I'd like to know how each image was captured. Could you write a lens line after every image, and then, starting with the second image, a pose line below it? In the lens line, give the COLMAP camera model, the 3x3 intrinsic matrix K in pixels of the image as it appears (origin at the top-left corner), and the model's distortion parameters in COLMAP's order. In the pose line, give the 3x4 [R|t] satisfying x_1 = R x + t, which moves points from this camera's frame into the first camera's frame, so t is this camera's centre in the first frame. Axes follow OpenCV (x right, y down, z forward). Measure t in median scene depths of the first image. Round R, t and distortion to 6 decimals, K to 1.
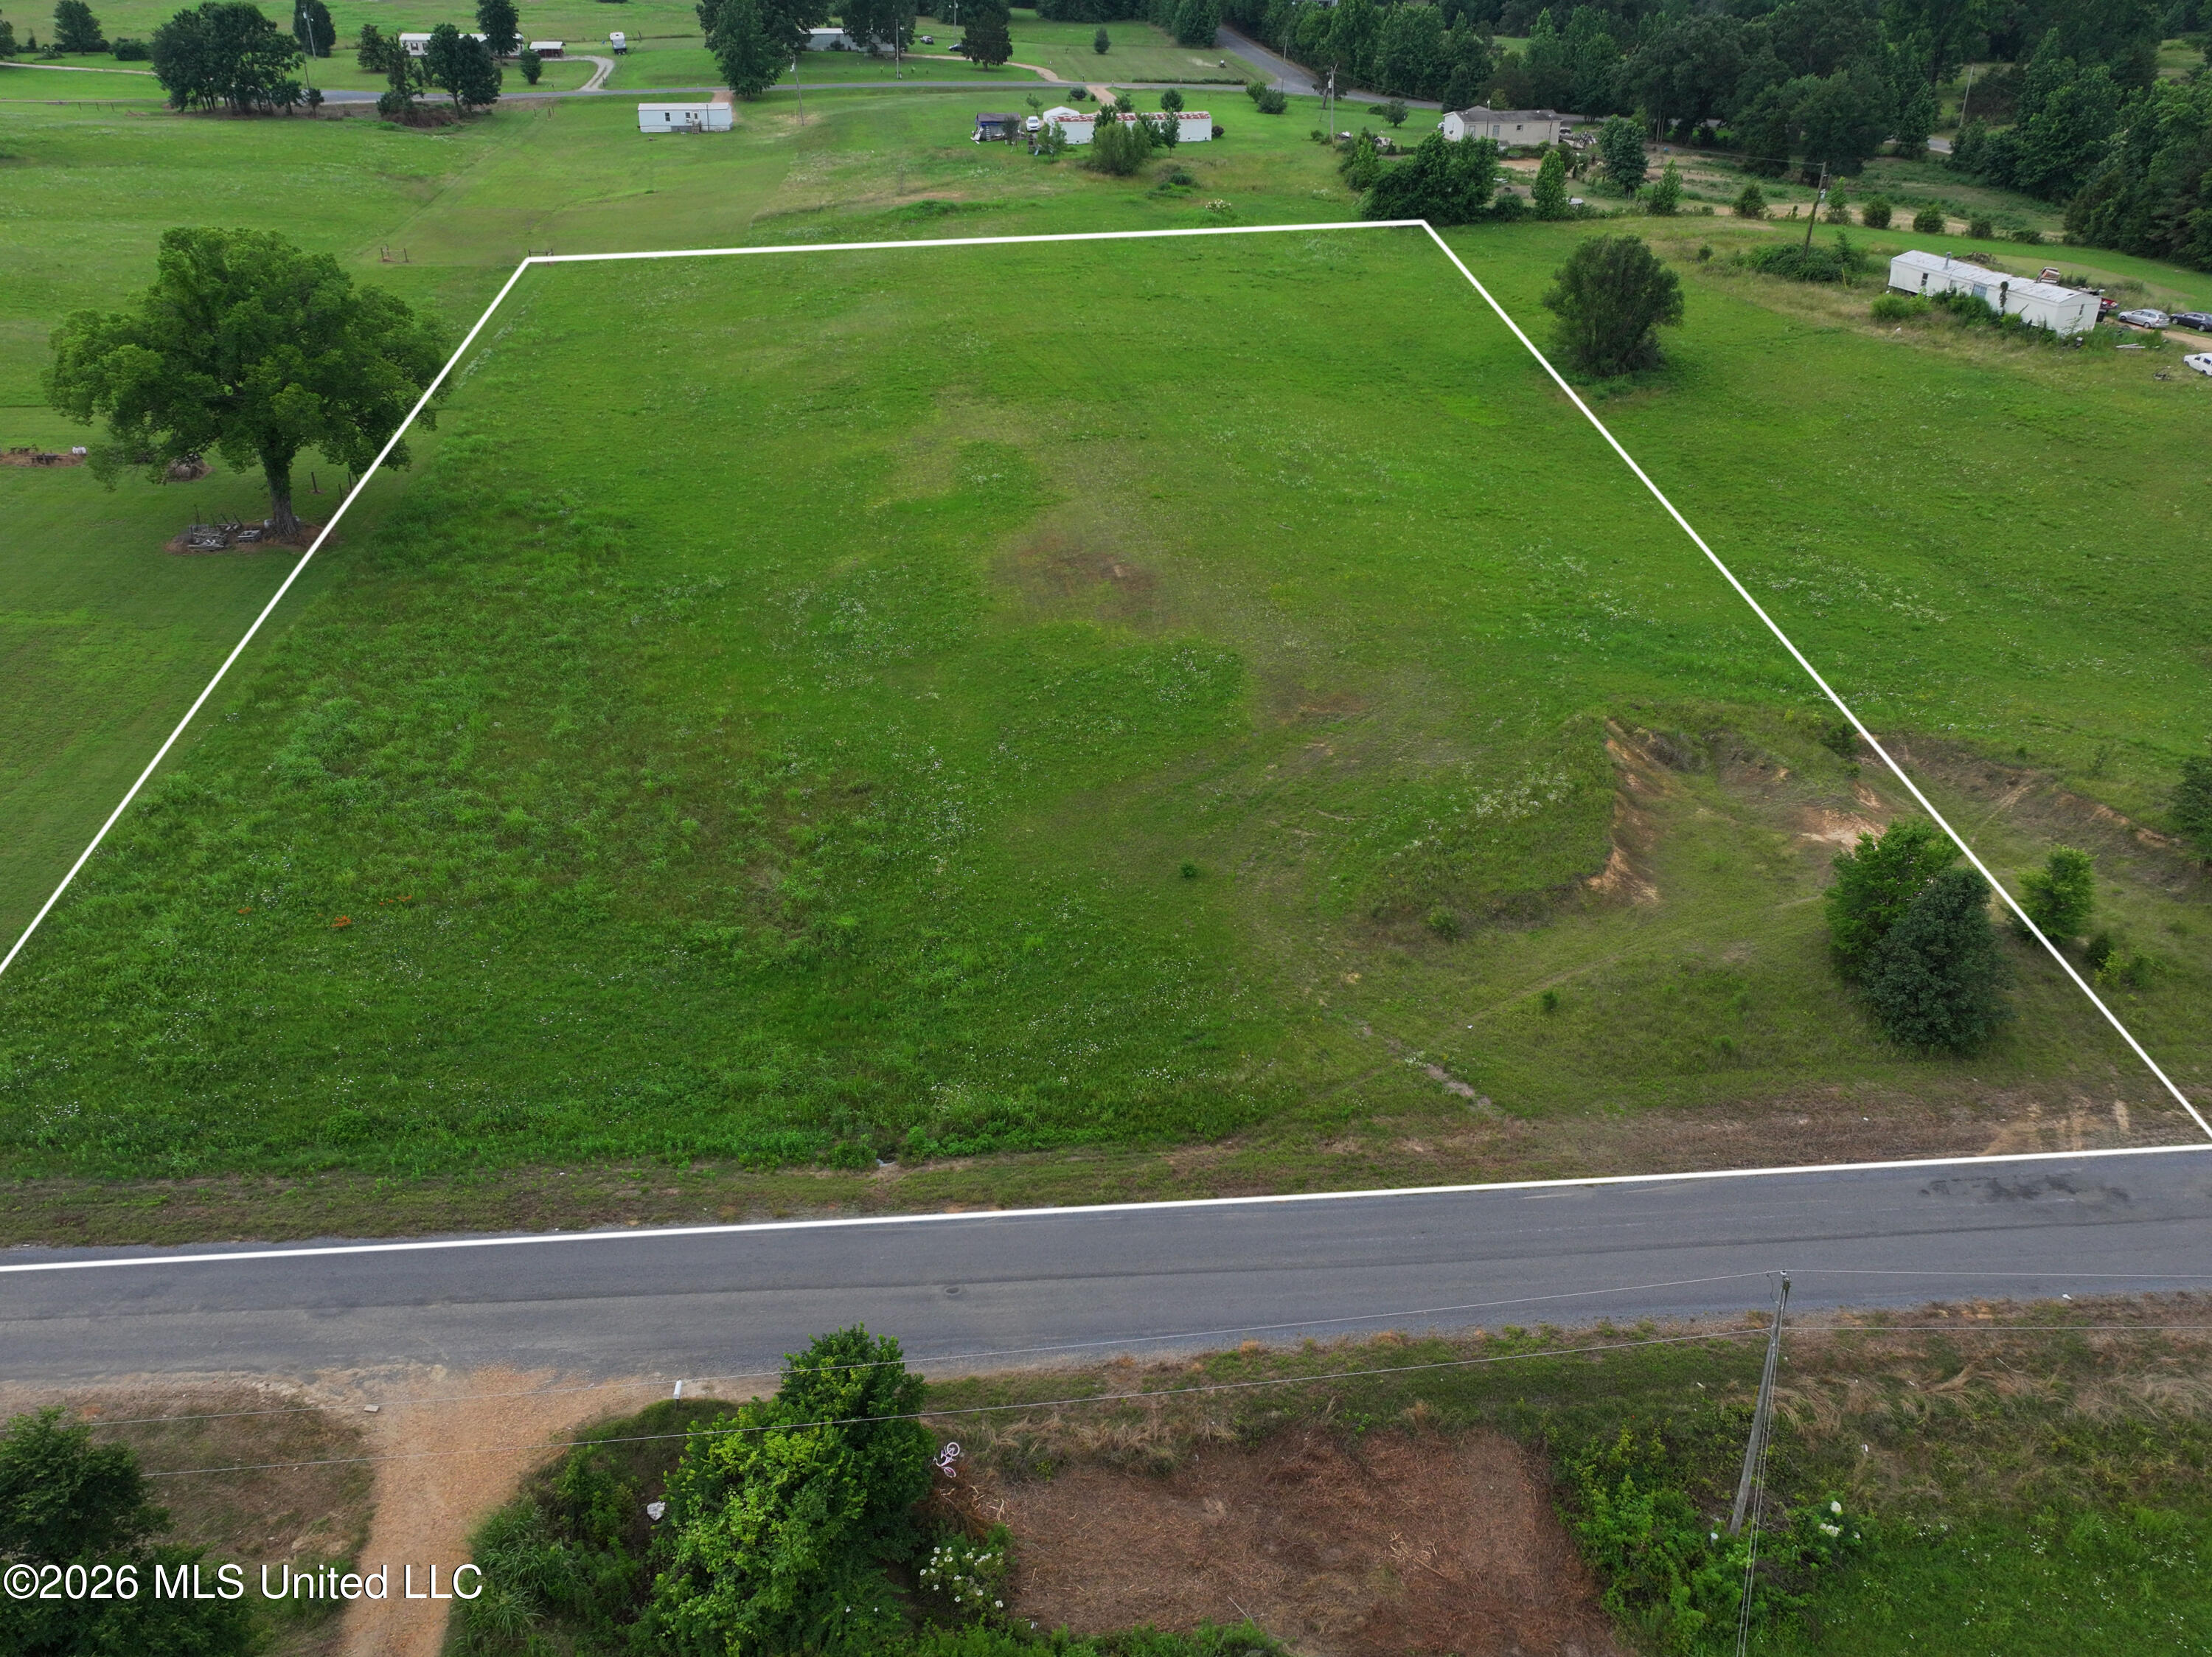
lens RADIAL K [[1788.0, 0, 1106.2], [0, 1788.0, 847.4], [0, 0, 1]] dist [-0.000214, 0.007924]
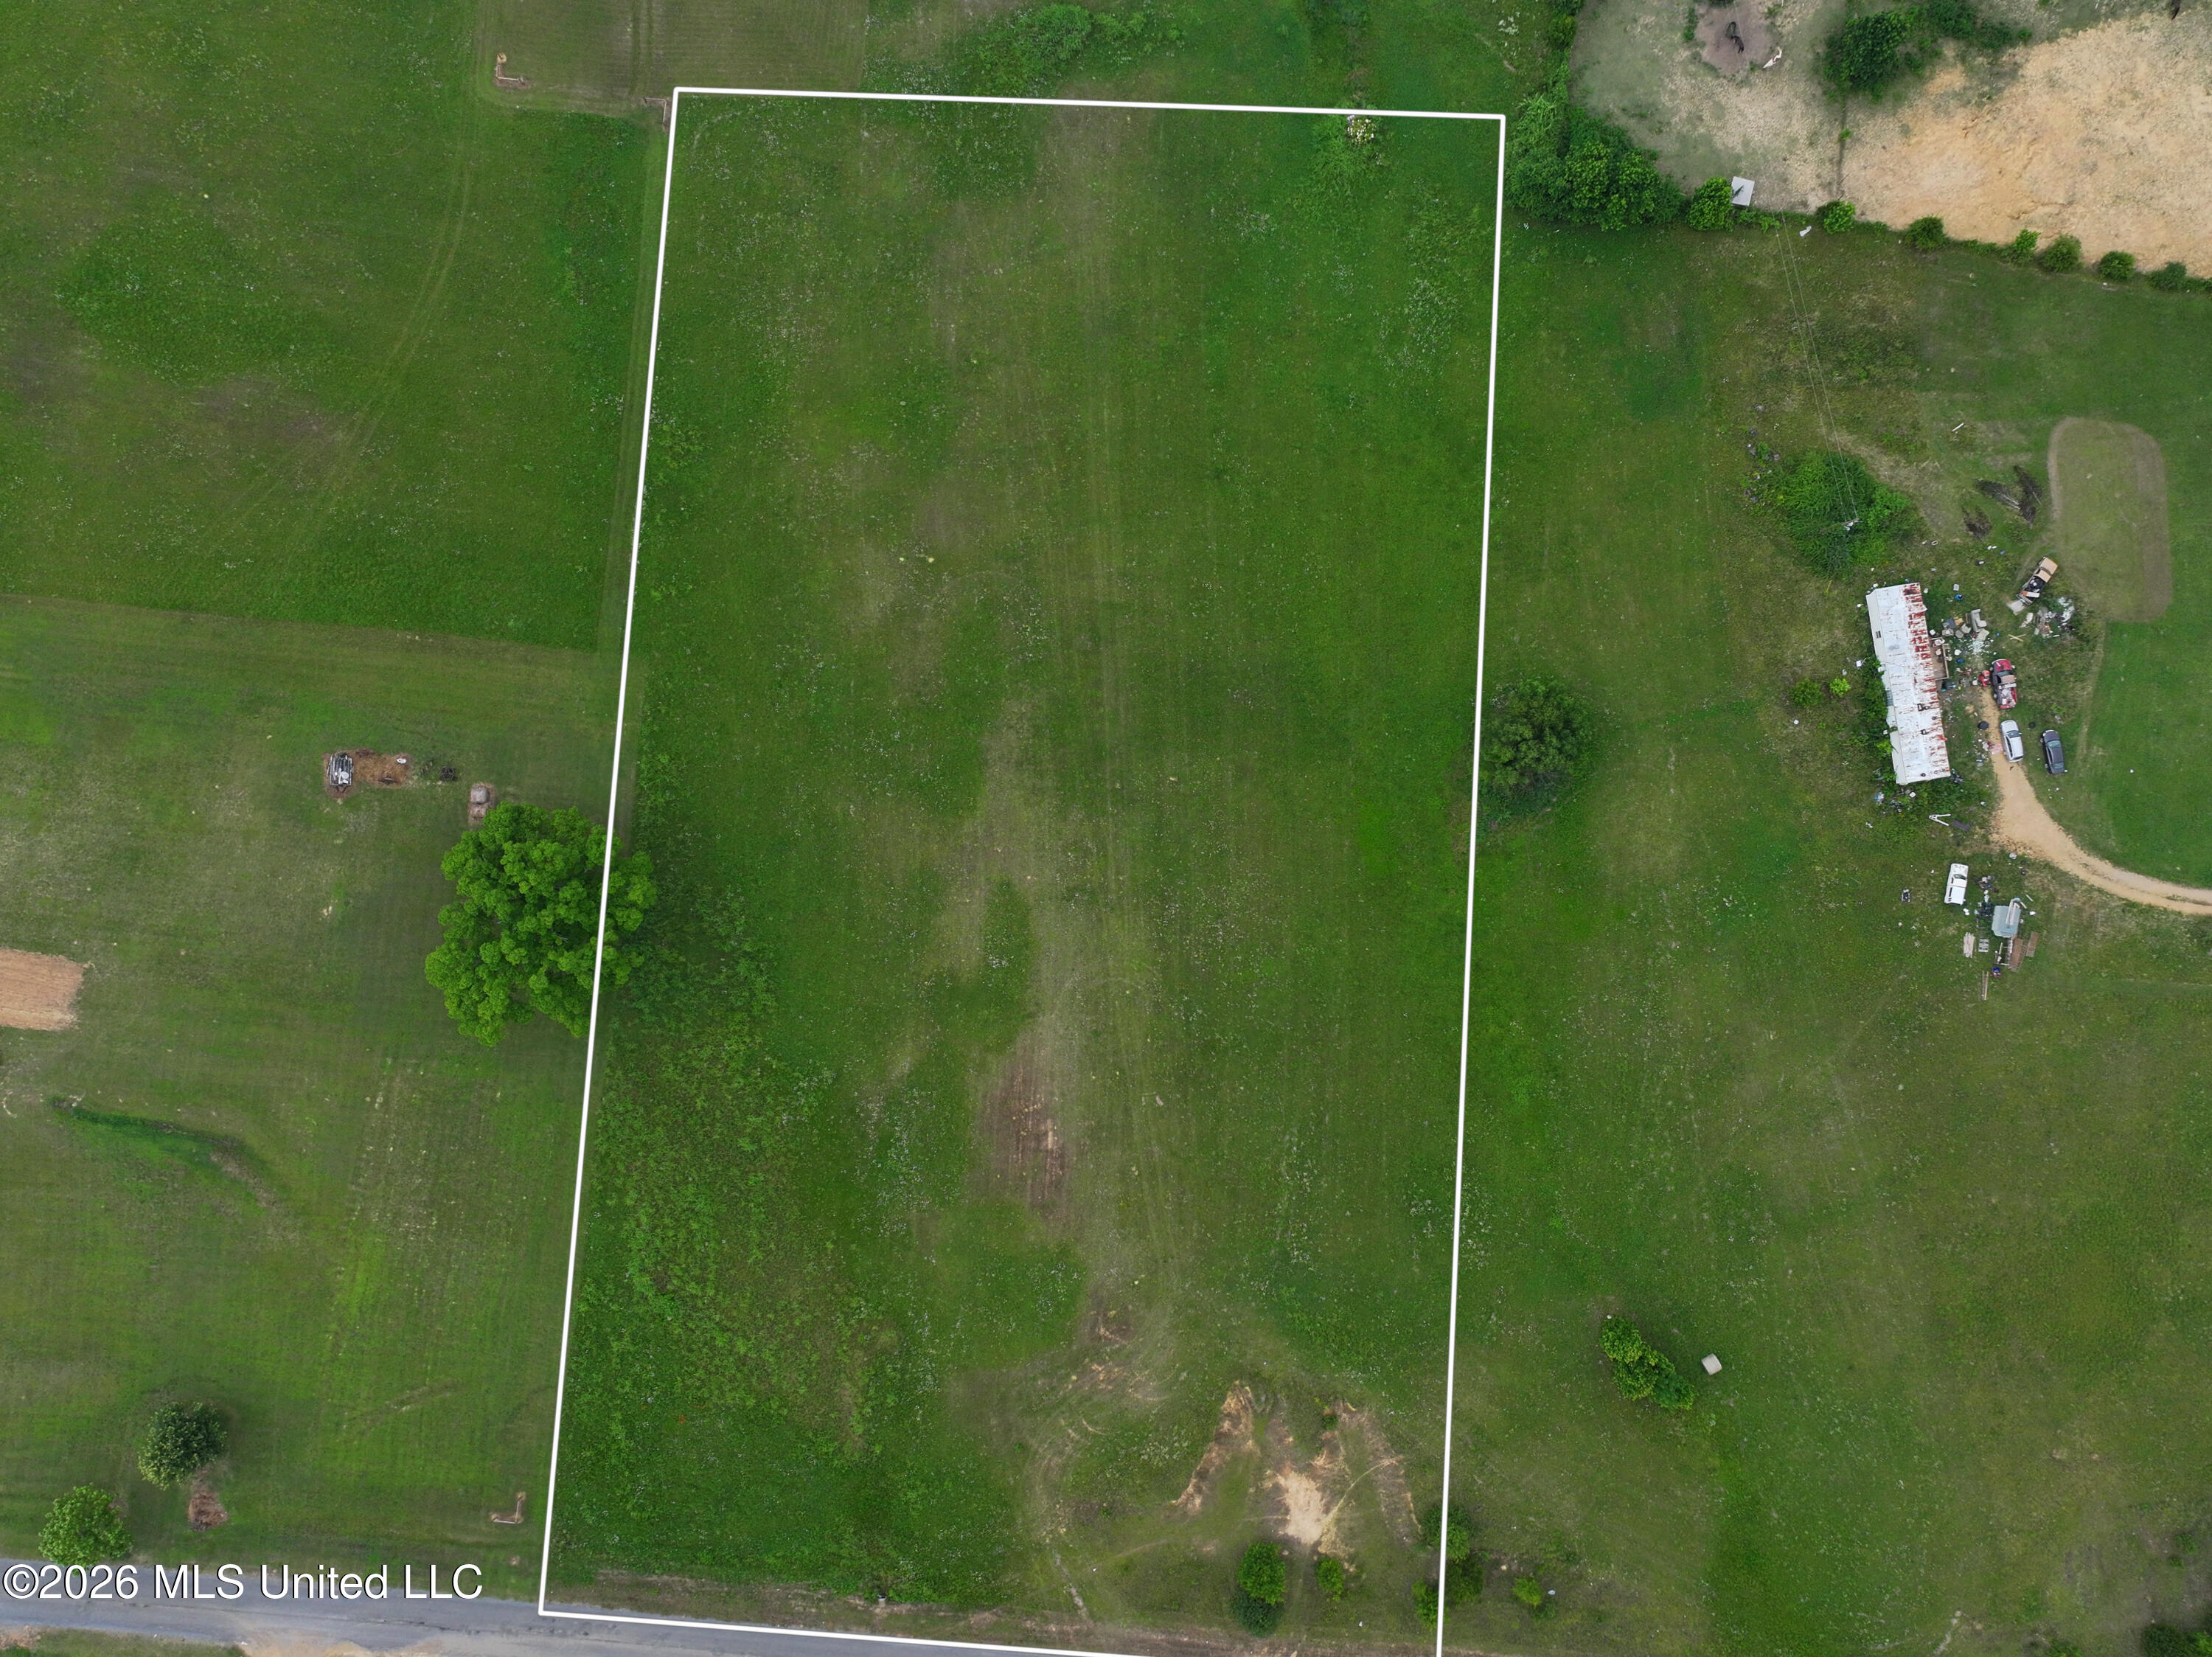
lens RADIAL K [[1788.0, 0, 1106.2], [0, 1788.0, 847.4], [0, 0, 1]] dist [-0.000214, 0.007924]
pose [[0.981716, 0.190340, -0.001982, 0.009827], [-0.091834, 0.482724, 0.870944, -1.822637], [0.166732, -0.854838, 0.491378, 0.381171]]
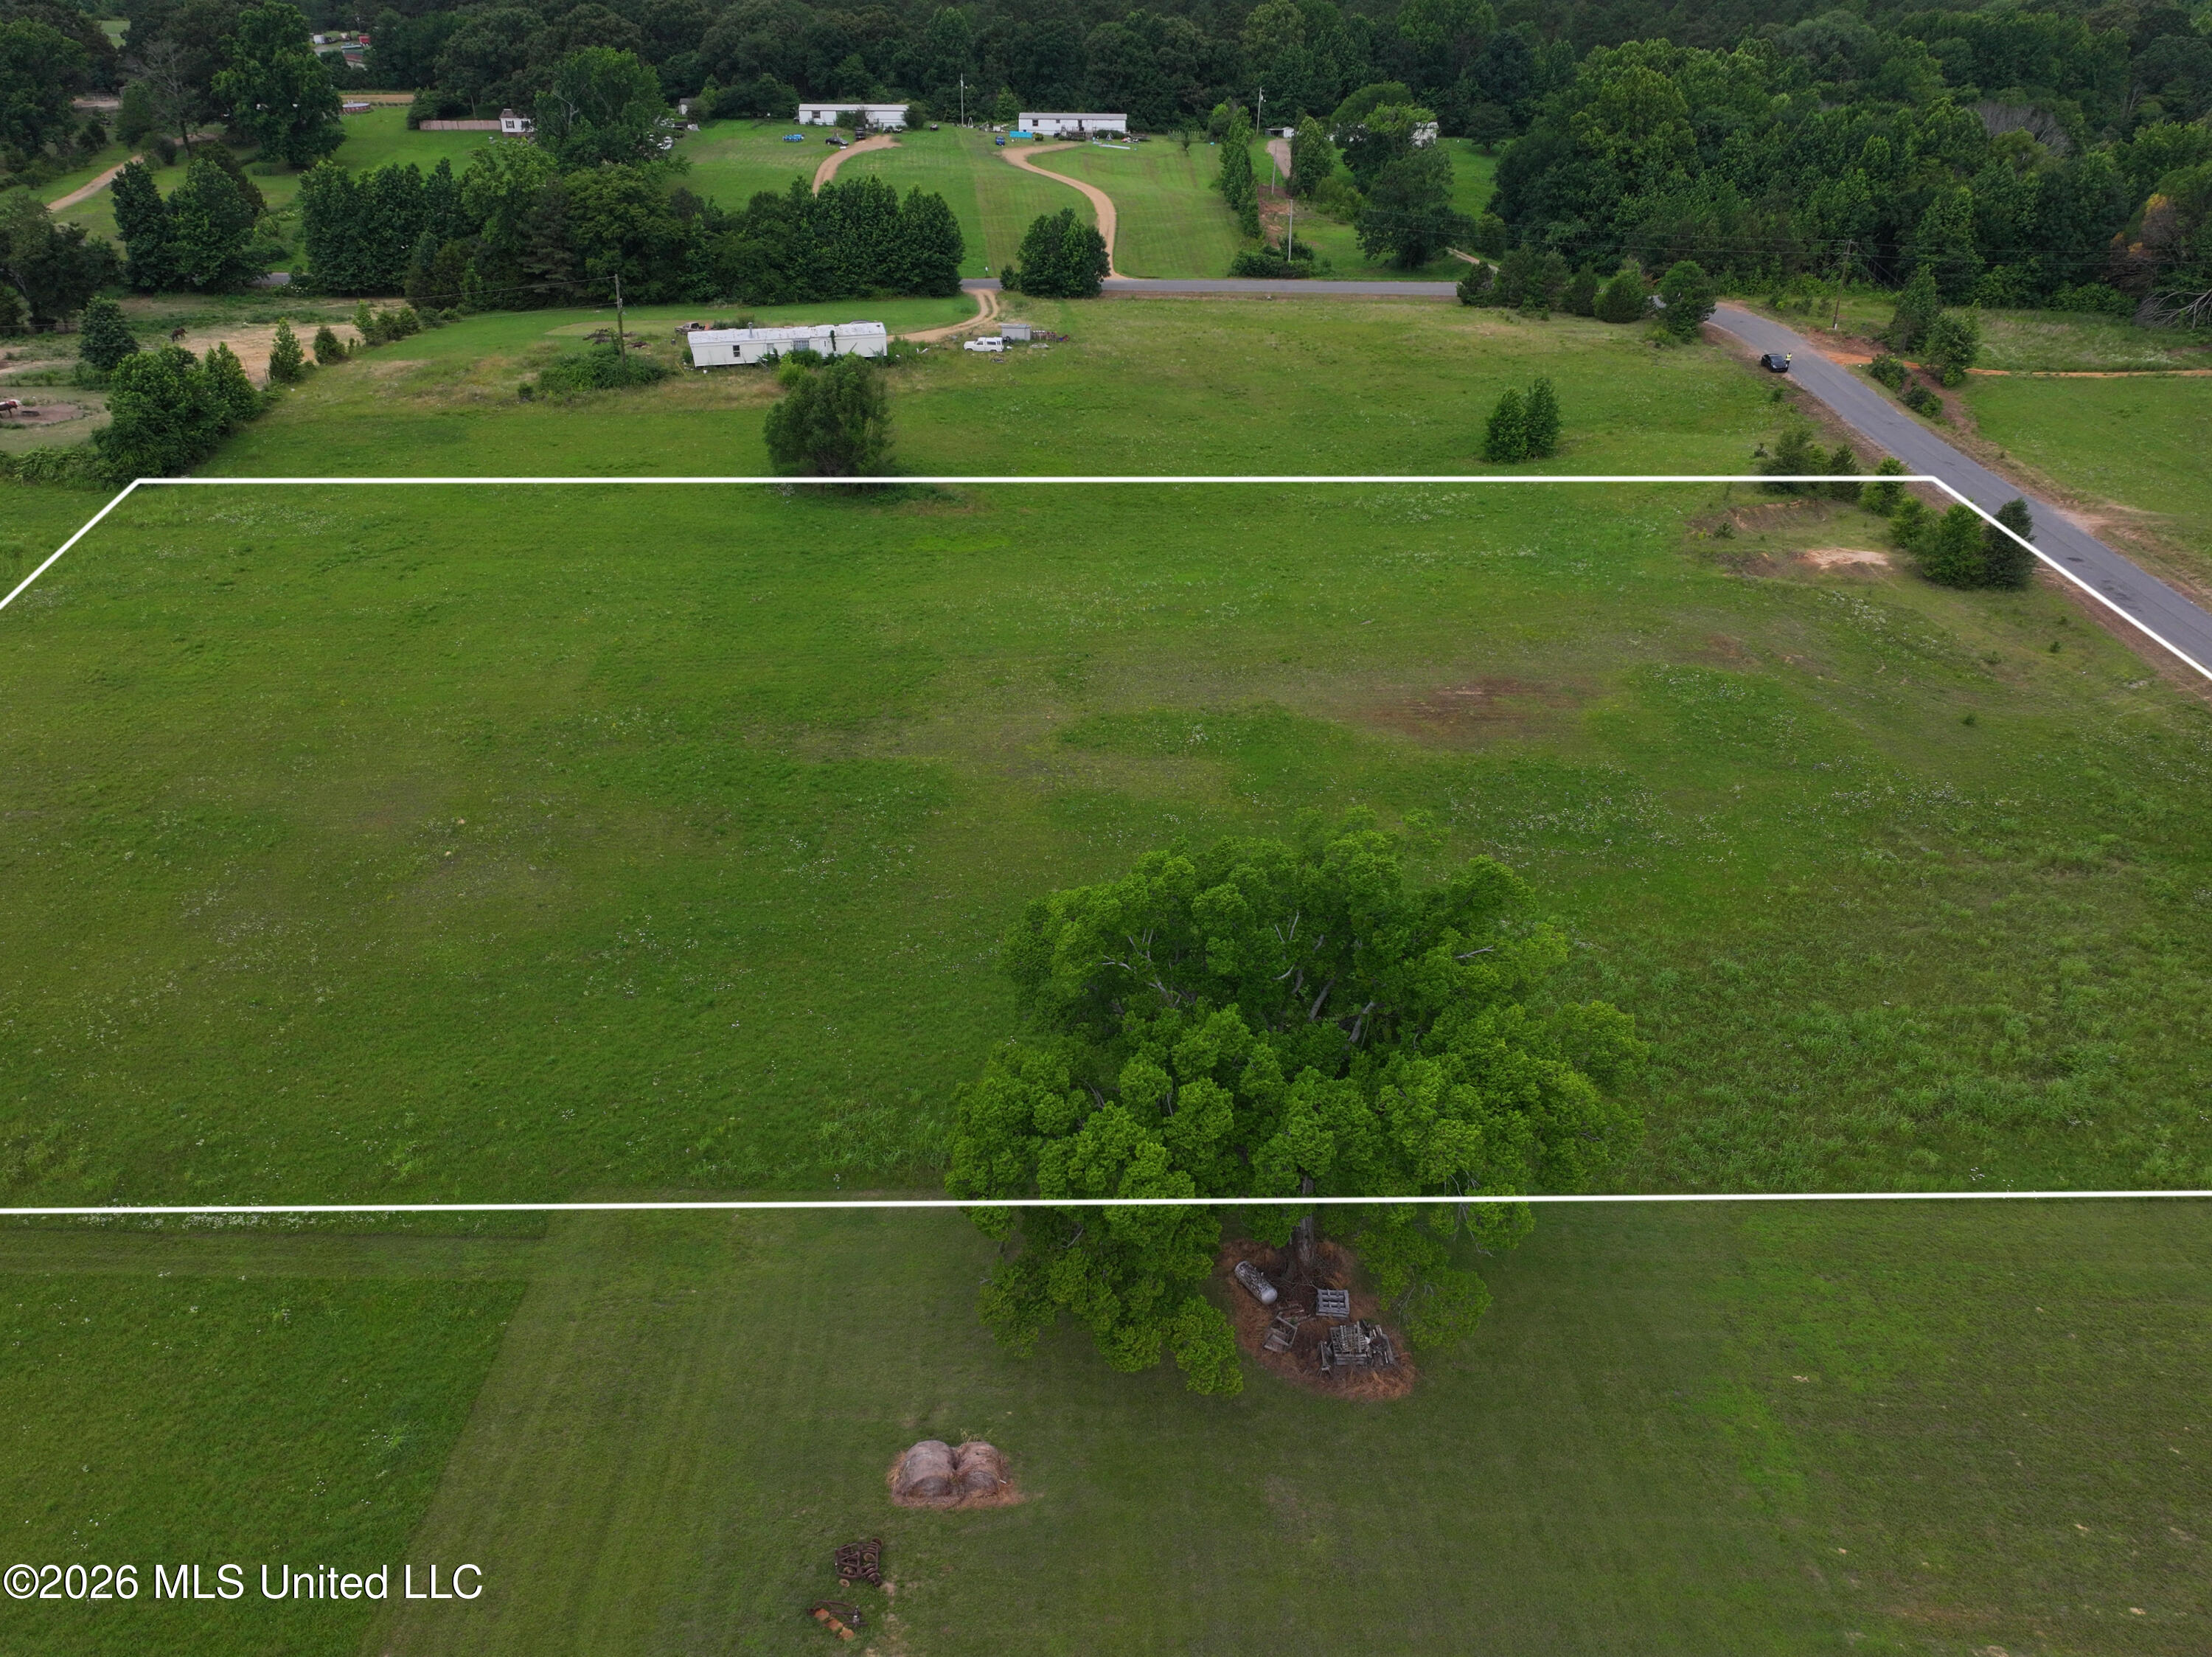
lens RADIAL K [[1808.1, 0, 1102.3], [0, 1808.1, 833.3], [0, 0, 1]] dist [0.001163, 0.019126]
pose [[0.088871, -0.468113, 0.879188, -1.014906], [0.478566, 0.794190, 0.374482, -0.600062], [-0.873543, 0.387469, 0.294604, 0.891726]]
